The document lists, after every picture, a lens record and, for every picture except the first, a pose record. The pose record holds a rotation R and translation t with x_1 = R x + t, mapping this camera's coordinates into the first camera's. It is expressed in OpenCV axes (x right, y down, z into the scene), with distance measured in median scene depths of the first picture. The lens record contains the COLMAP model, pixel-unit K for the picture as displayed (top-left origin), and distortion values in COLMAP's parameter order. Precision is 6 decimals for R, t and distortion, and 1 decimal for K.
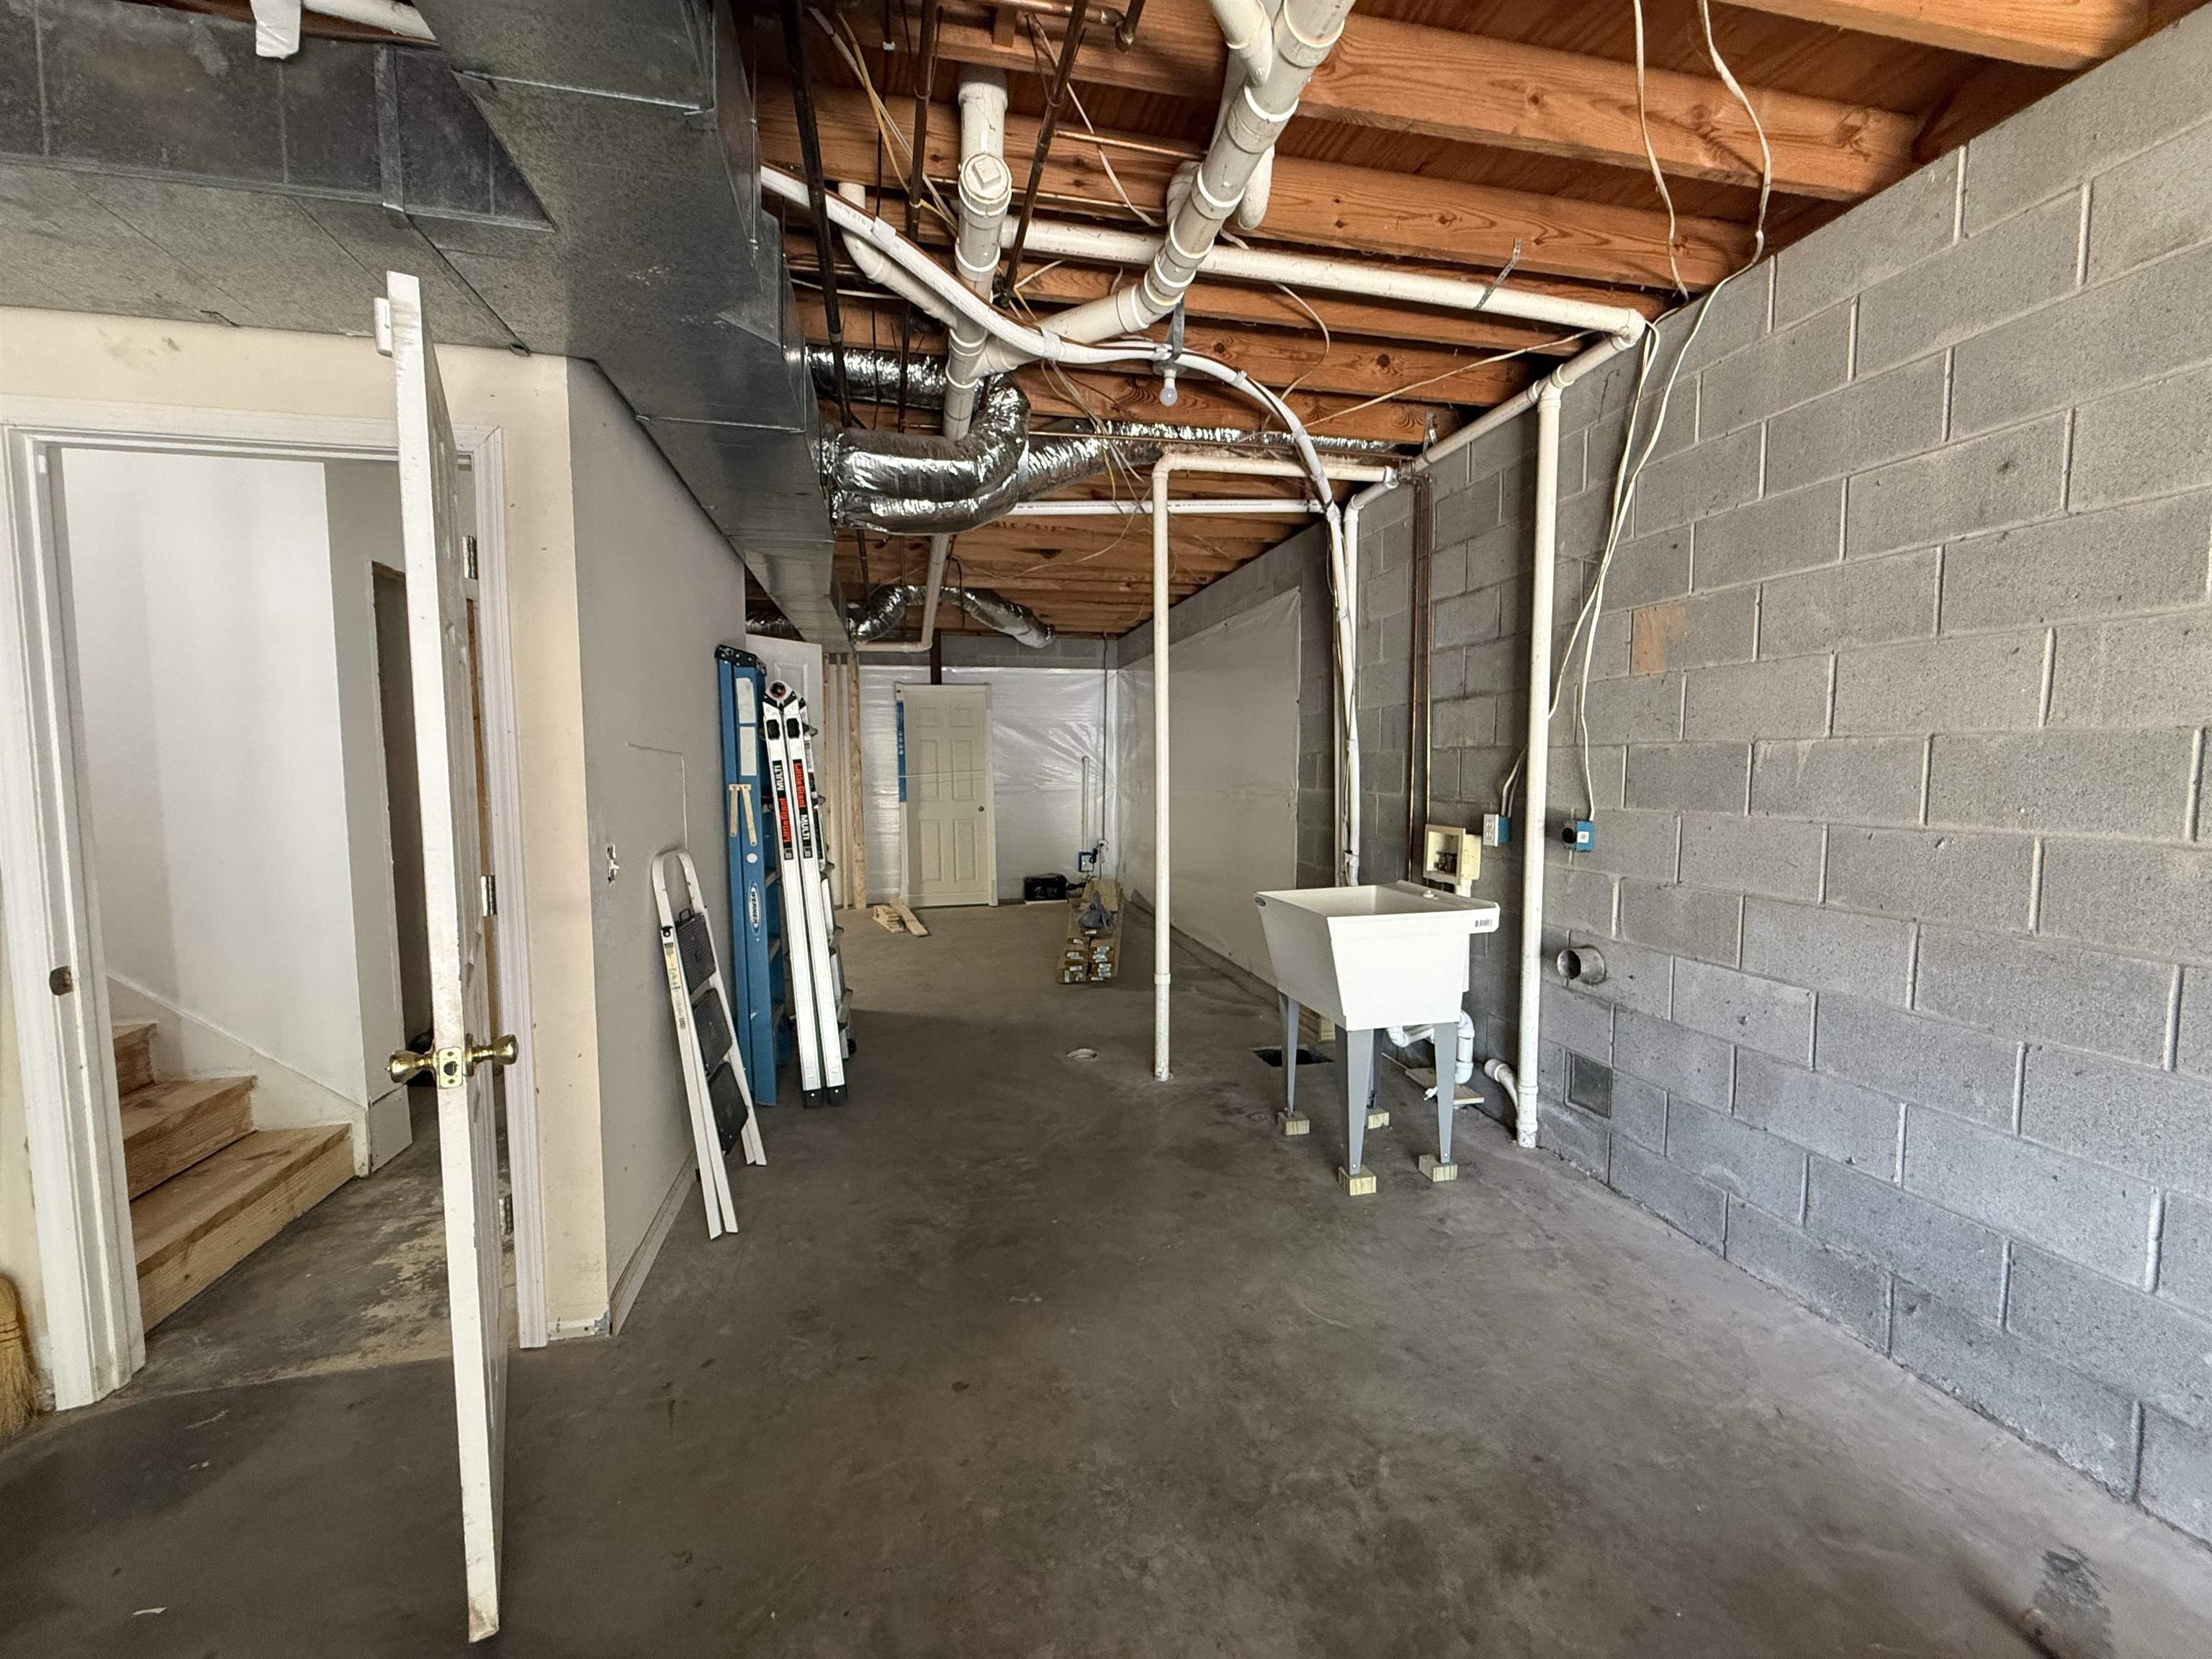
lens RADIAL K [[884.8, 0, 1096.4], [0, 884.8, 829.4], [0, 0, 1]] dist [0.000695, 0.000013]
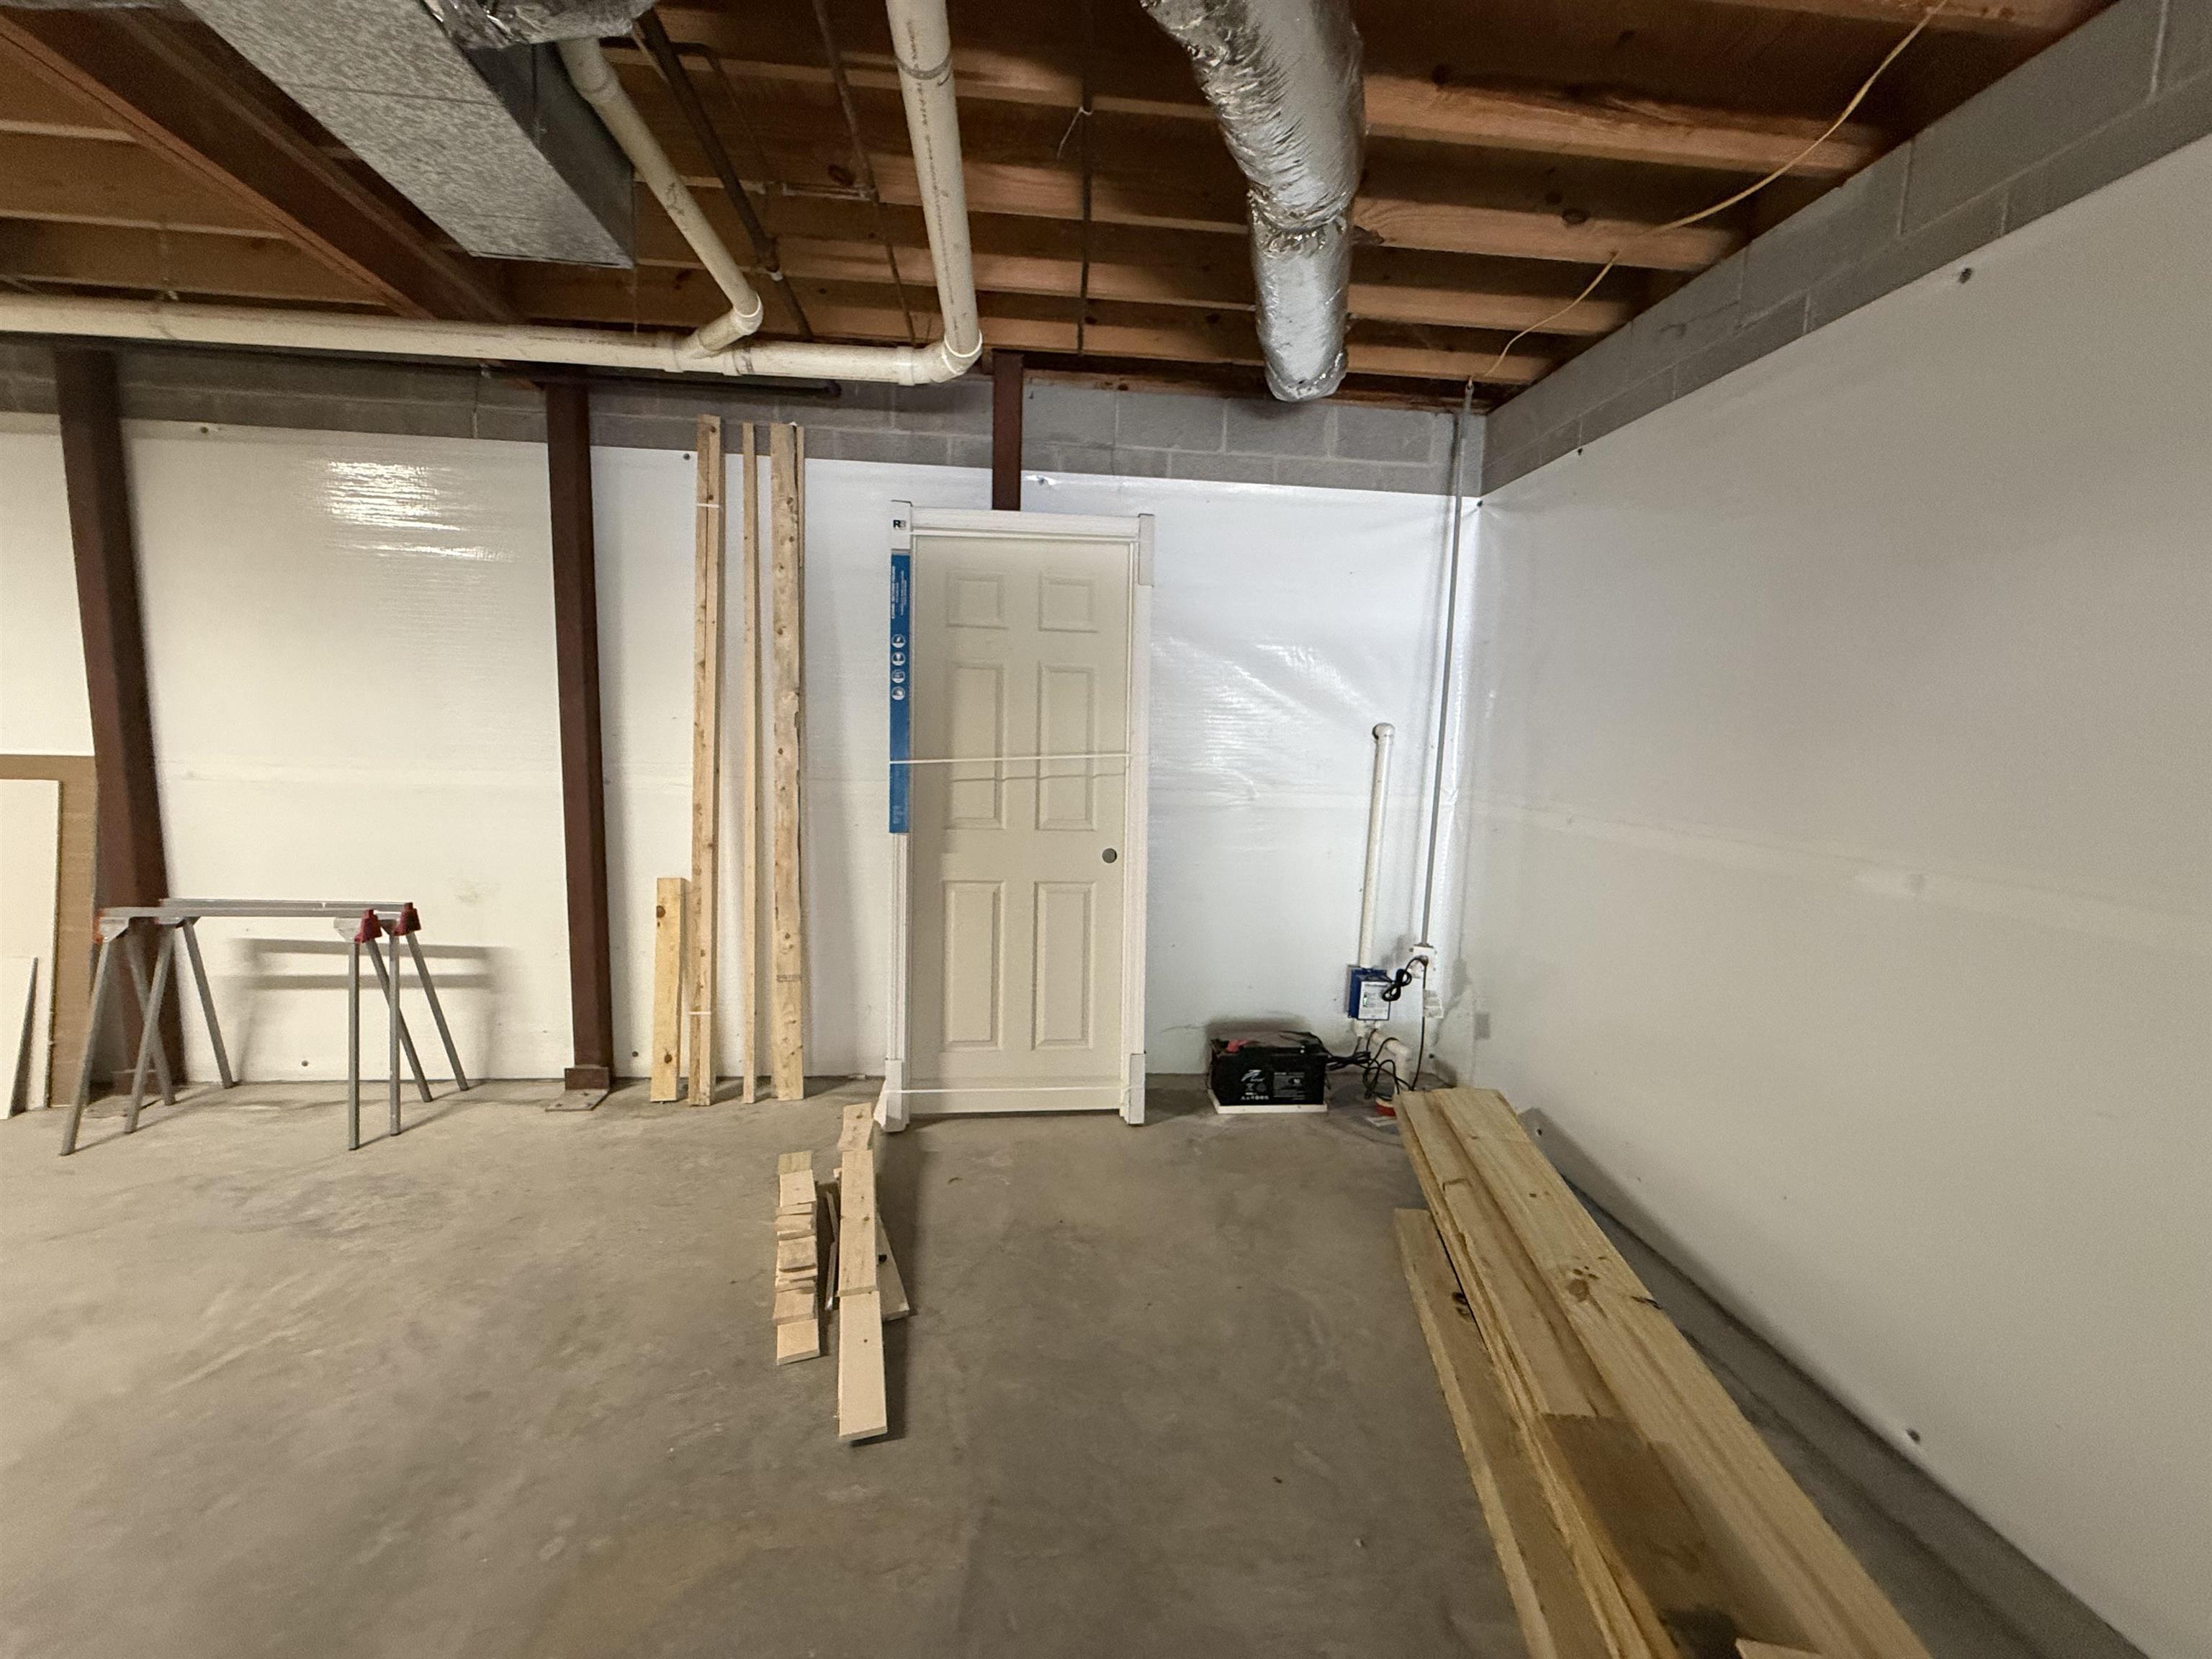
lens RADIAL K [[884.8, 0, 1098.5], [0, 884.8, 827.6], [0, 0, 1]] dist [0.000695, 0.000013]
pose [[0.991337, 0.047195, -0.122573, -0.090587], [-0.043572, 0.998535, 0.032080, -0.046622], [0.123907, -0.026461, 0.991941, 0.633716]]
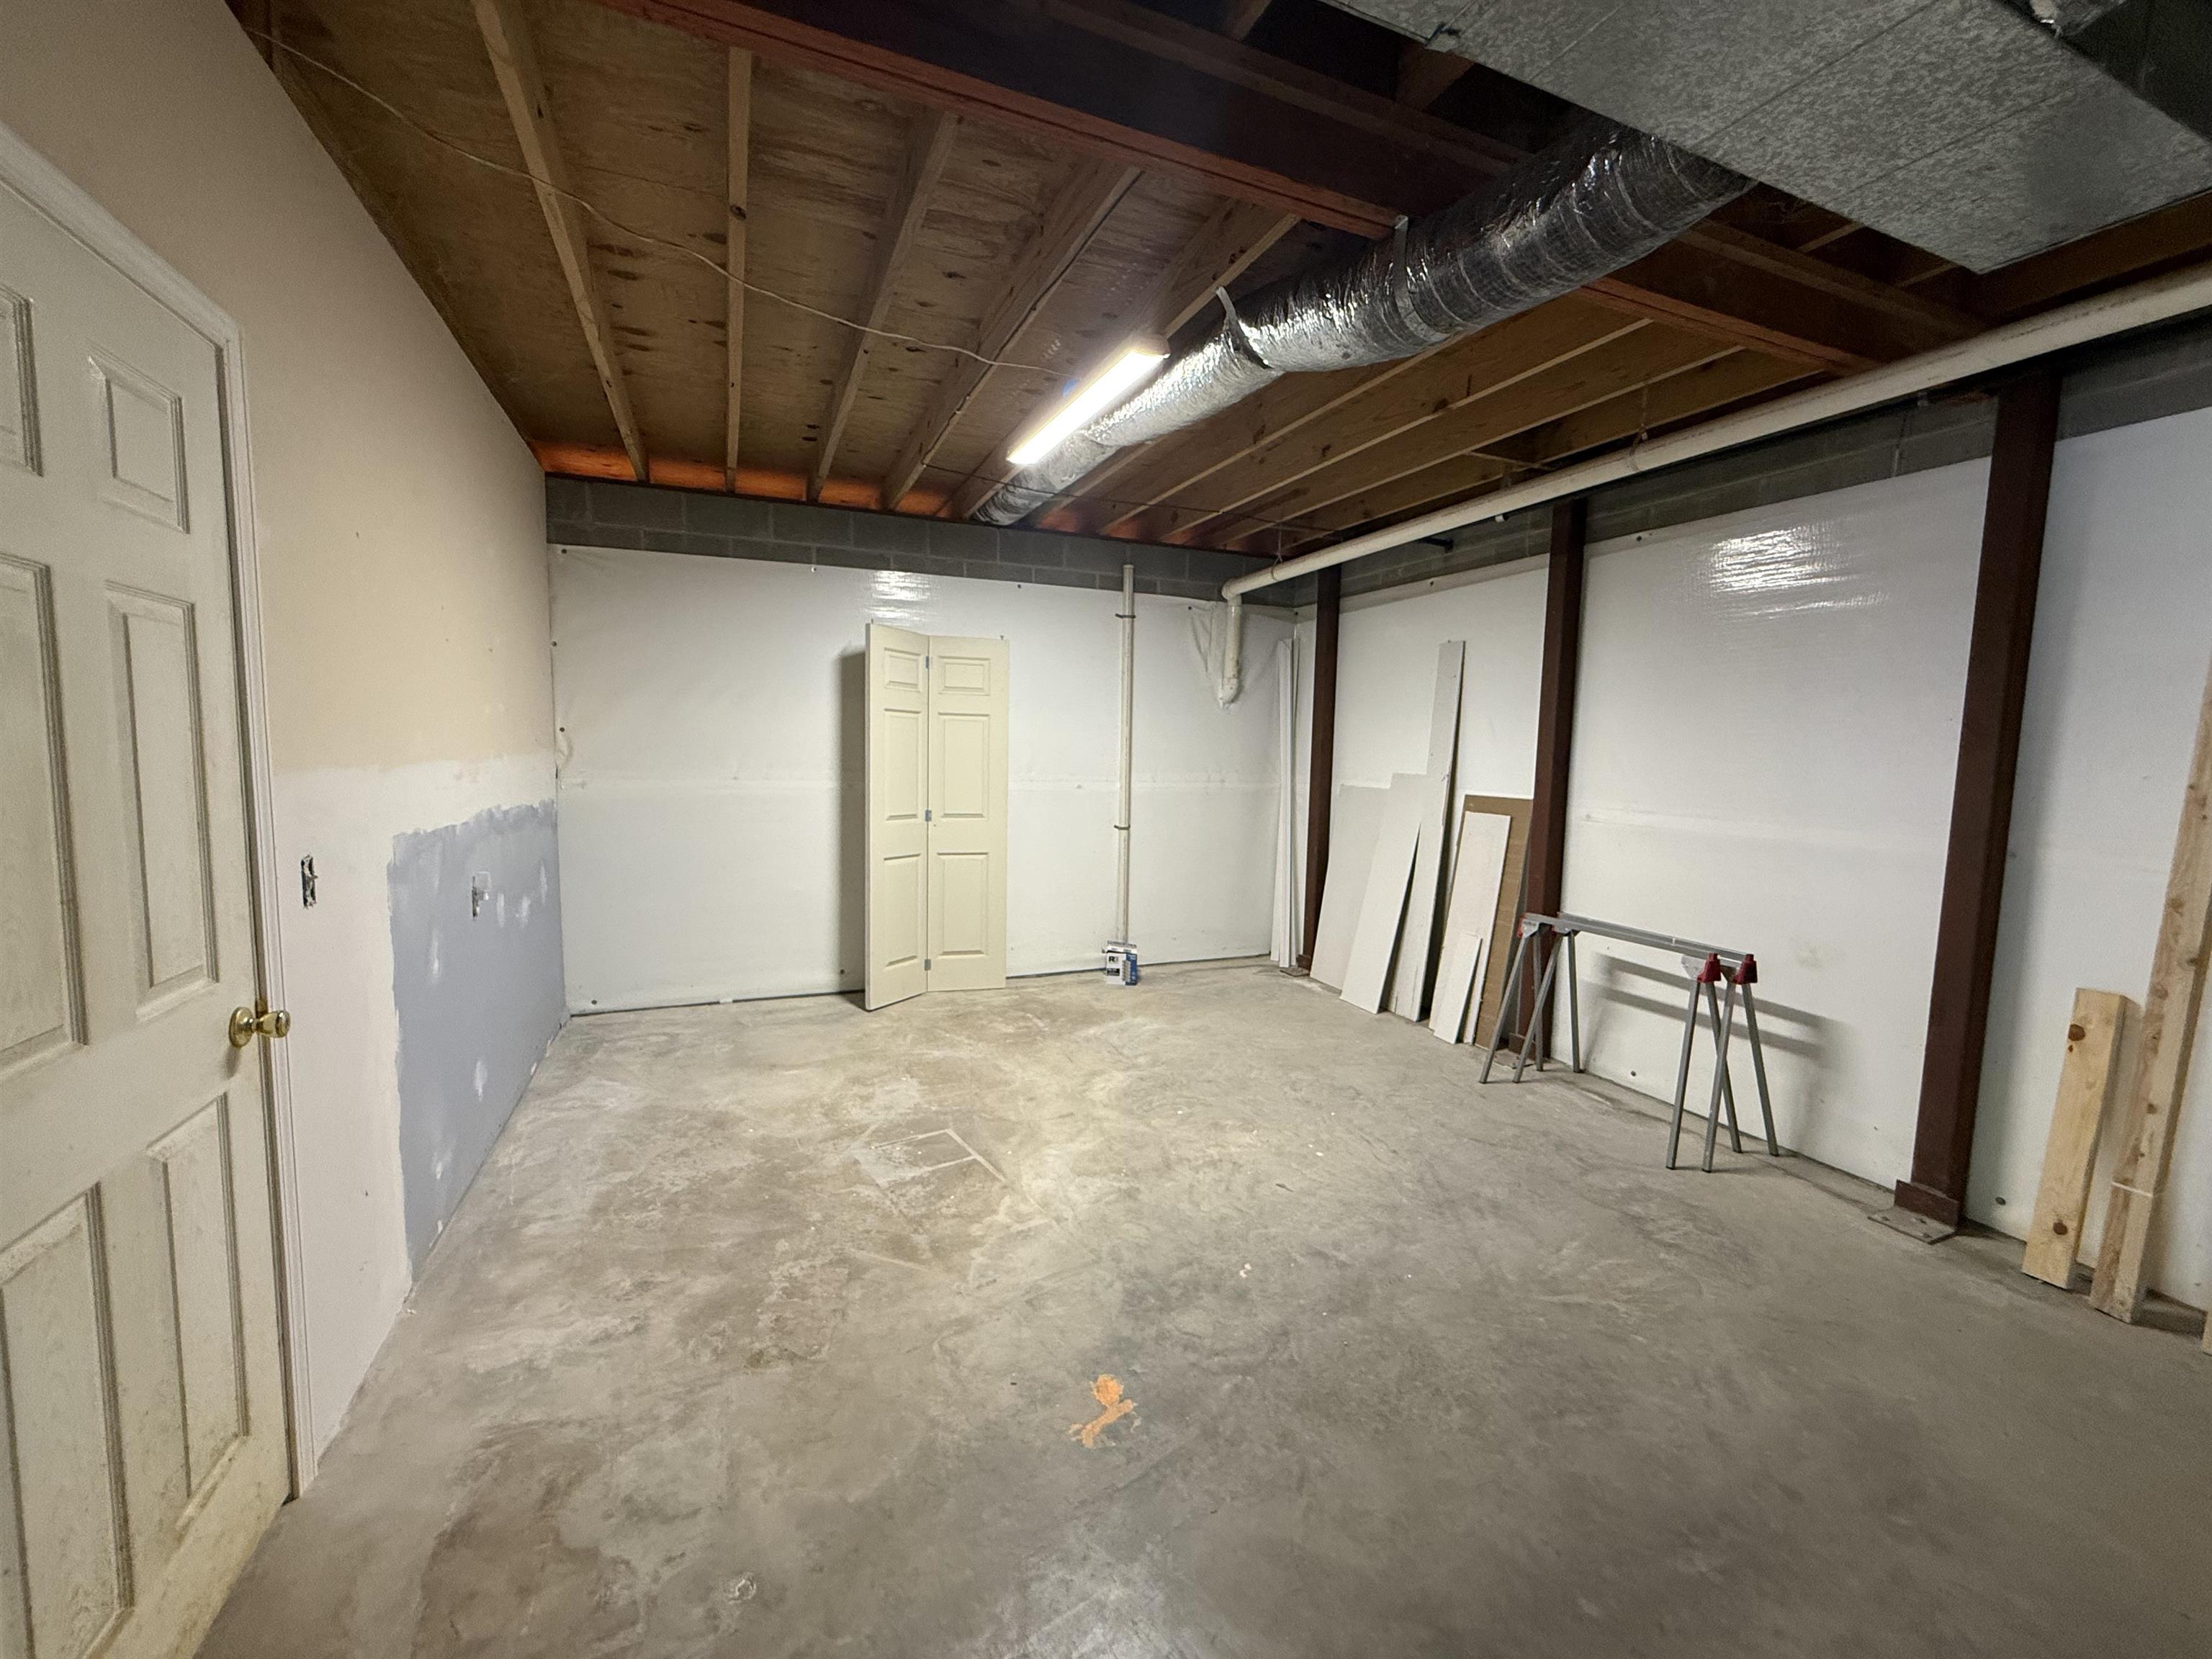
lens RADIAL K [[884.8, 0, 1095.7], [0, 884.8, 829.5], [0, 0, 1]] dist [0.000695, 0.000013]
pose [[0.174228, 0.103972, -0.979201, -0.104084], [-0.102021, 0.990964, 0.087069, -0.048007], [0.979406, 0.084730, 0.183261, 0.617304]]
